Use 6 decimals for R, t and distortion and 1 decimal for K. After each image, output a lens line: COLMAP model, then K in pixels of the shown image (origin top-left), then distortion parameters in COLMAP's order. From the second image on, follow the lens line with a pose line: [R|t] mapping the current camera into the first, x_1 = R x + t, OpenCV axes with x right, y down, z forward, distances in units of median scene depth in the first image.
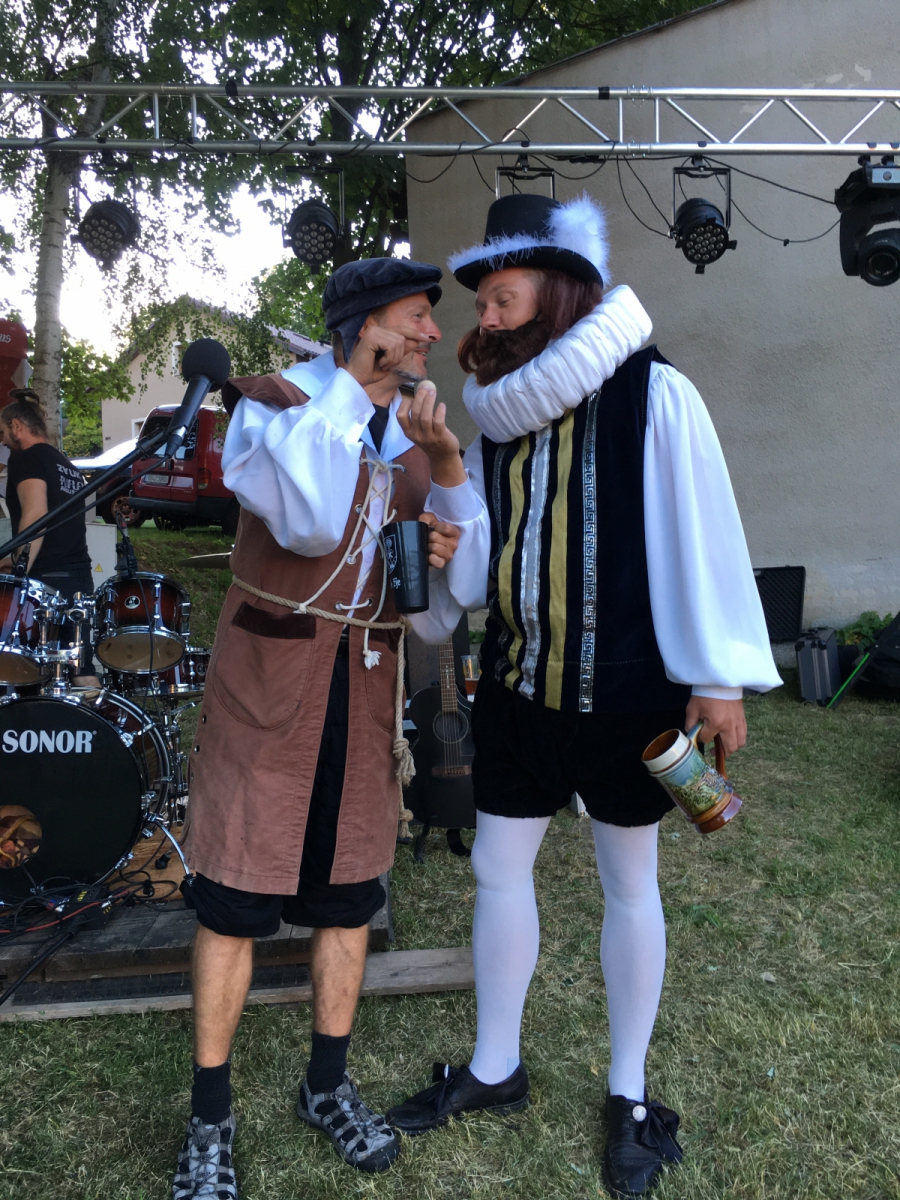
lens RADIAL K [[1009.4, 0, 449.5], [0, 1009.4, 599.7], [0, 0, 1]] dist [0.006724, -0.000322]
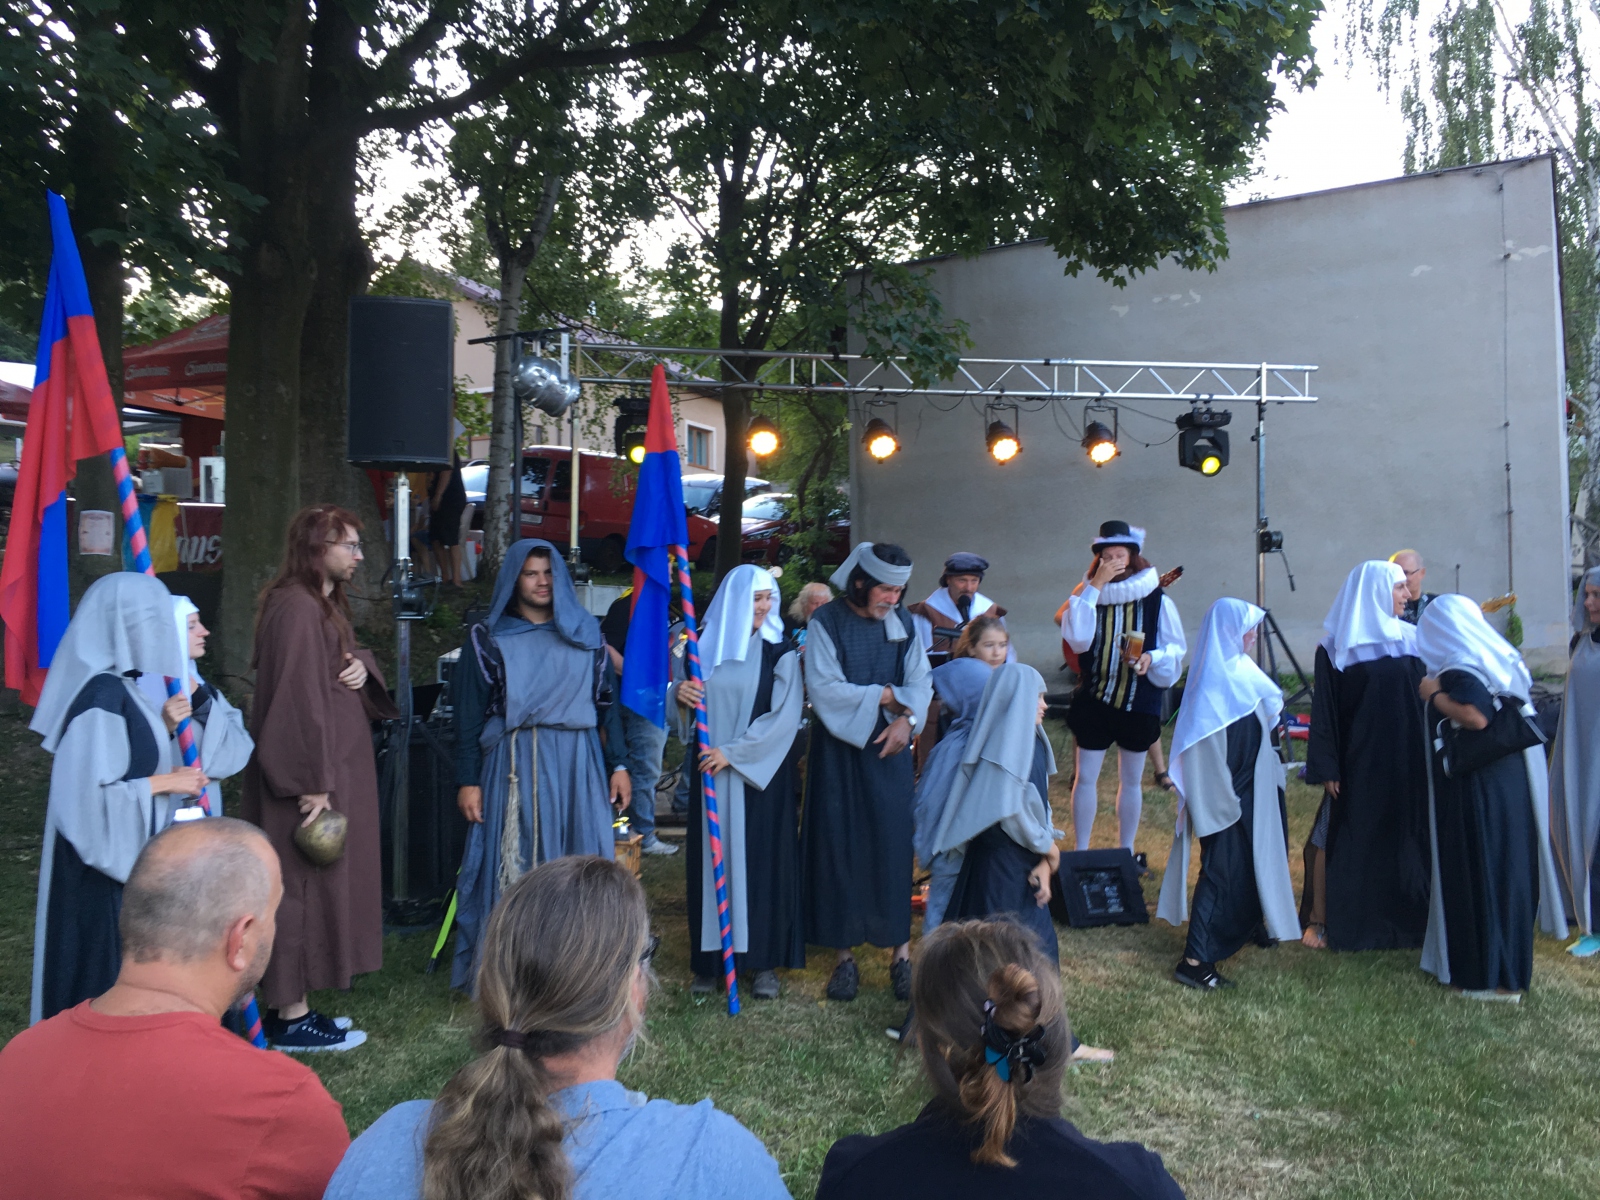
lens RADIAL K [[1345.9, 0, 802.5], [0, 1345.9, 598.4], [0, 0, 1]] dist [0.006724, -0.000322]
pose [[0.987867, 0.013641, 0.154704, -0.579796], [-0.005968, 0.998734, -0.049955, 0.001039], [-0.155190, 0.048425, 0.986697, -1.101793]]
